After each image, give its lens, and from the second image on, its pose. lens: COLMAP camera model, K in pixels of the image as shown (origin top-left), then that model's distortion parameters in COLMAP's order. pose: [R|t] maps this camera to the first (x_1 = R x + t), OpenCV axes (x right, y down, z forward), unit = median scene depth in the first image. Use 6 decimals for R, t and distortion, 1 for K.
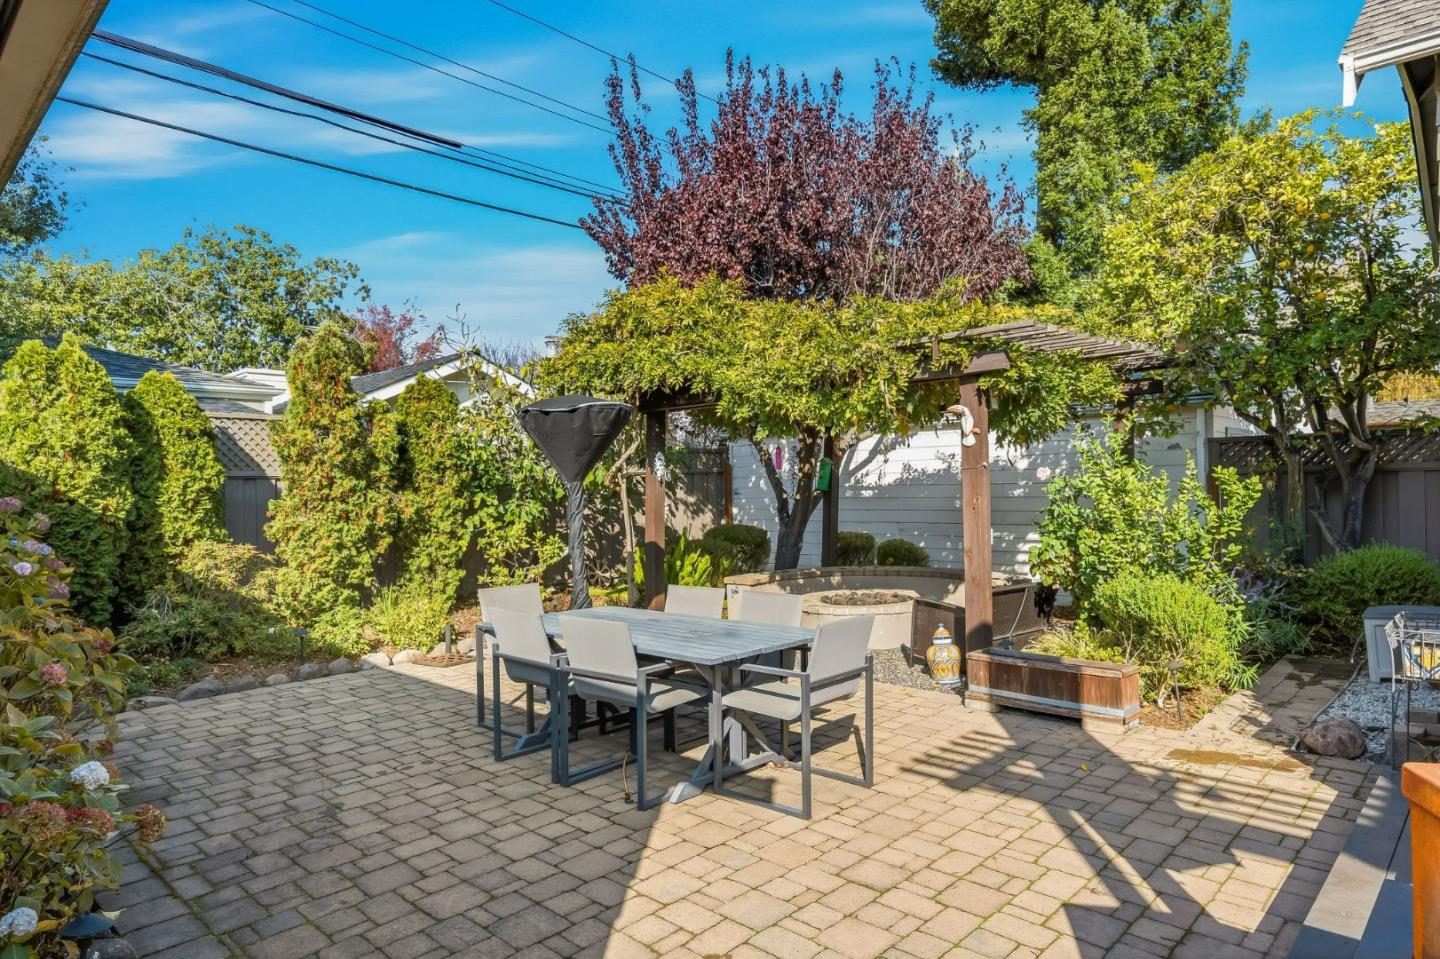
lens RADIAL K [[555.7, 0, 722.1], [0, 555.7, 483.9], [0, 0, 1]] dist [0.001011, -0.000462]
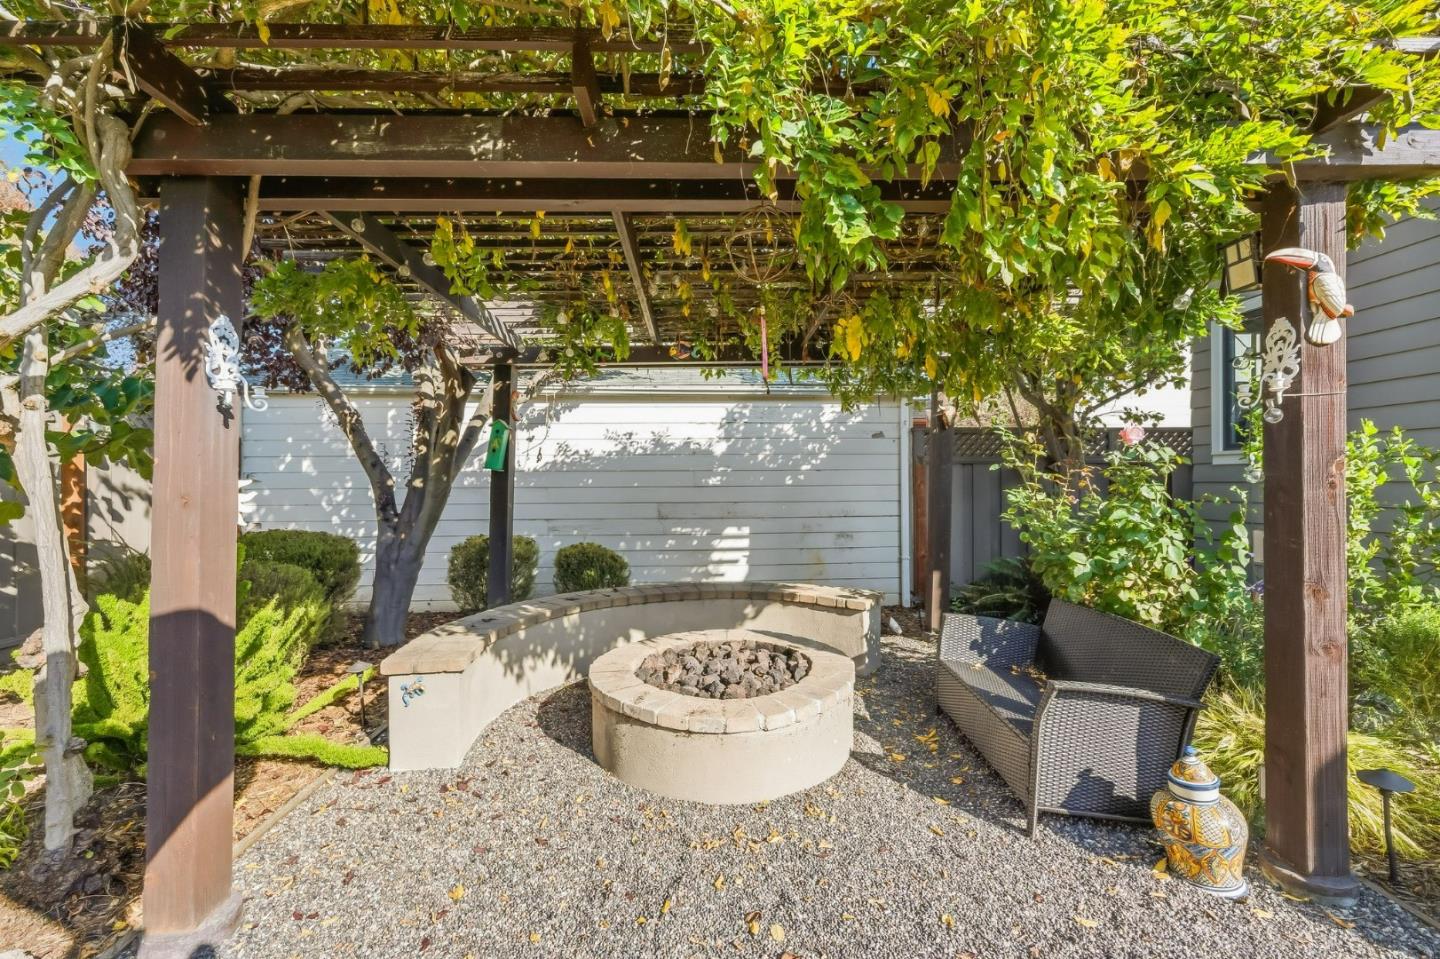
lens RADIAL K [[584.6, 0, 720.0], [0, 584.6, 479.5], [0, 0, 1]] dist [0.000203, -0.000167]
pose [[0.735104, 0.017442, 0.677730, -0.072021], [-0.018790, 0.999809, -0.005350, 0.017770], [-0.677694, -0.008802, 0.735291, 0.321795]]
